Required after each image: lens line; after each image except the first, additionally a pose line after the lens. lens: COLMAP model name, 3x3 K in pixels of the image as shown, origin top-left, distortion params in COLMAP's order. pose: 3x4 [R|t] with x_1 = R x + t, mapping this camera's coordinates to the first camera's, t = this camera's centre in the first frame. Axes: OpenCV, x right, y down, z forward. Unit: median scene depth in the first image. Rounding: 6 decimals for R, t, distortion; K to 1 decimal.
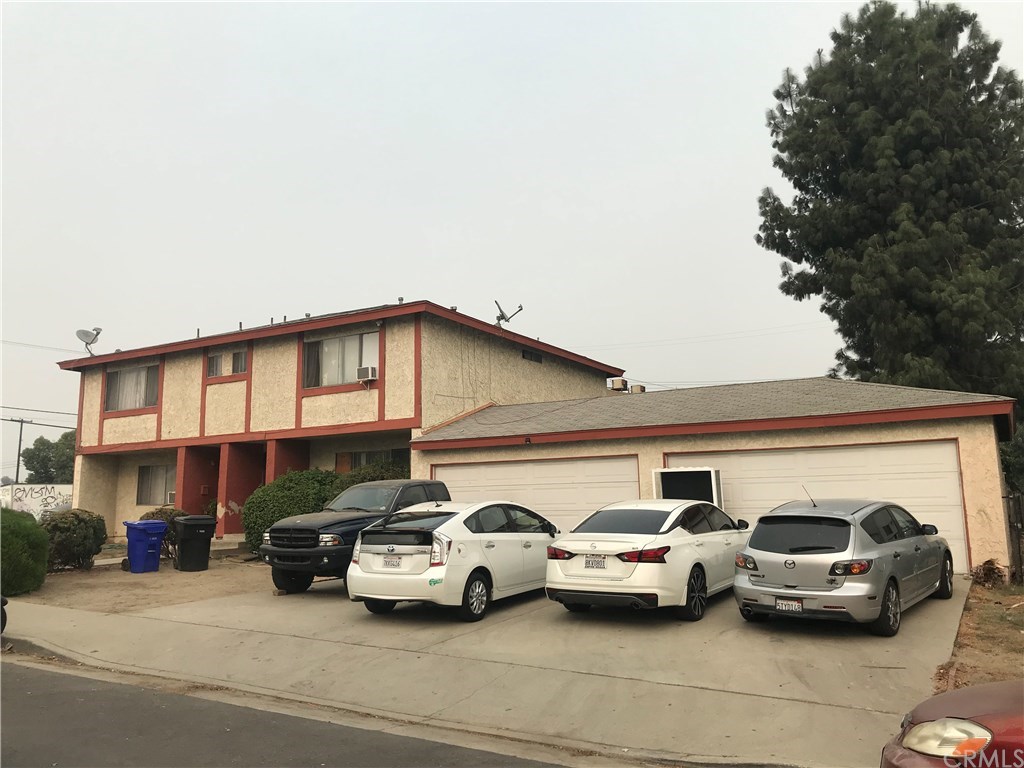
lens RADIAL K [[854.1, 0, 512.0], [0, 854.1, 384.0], [0, 0, 1]] dist [0.055895, -0.138034]
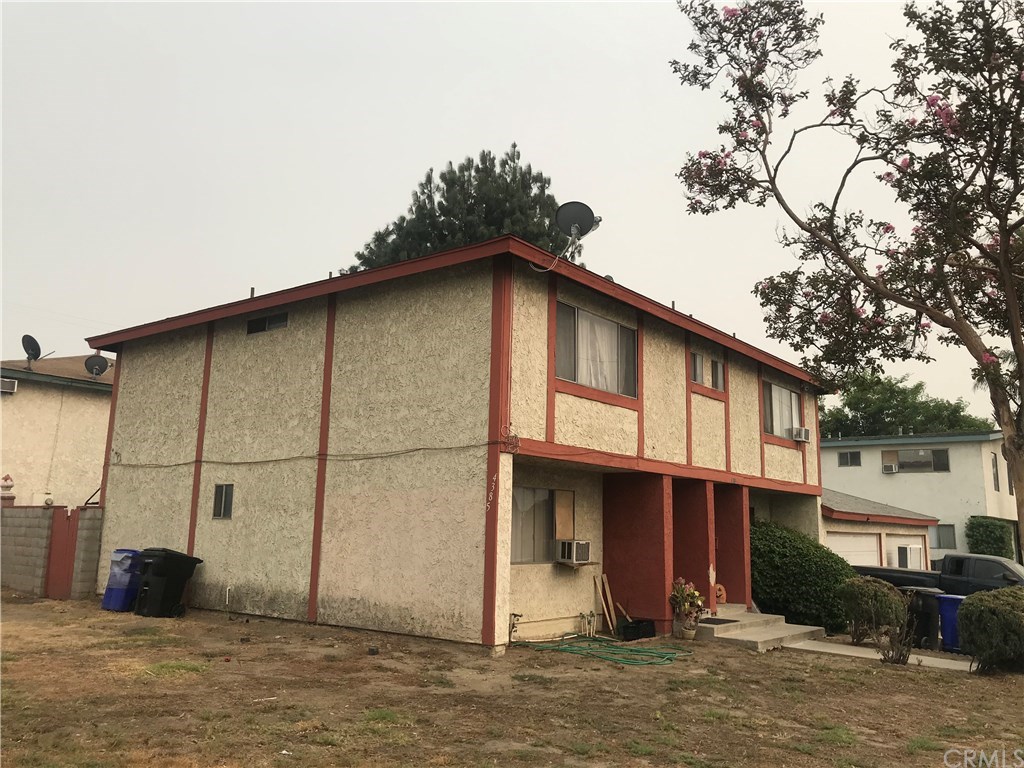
lens RADIAL K [[854.1, 0, 512.0], [0, 854.1, 384.0], [0, 0, 1]] dist [0.055895, -0.138034]
pose [[0.121700, 0.185913, 0.975000, -1.095238], [-0.173276, 0.971197, -0.163559, 0.139319], [-0.977325, -0.149039, 0.150409, 1.081615]]
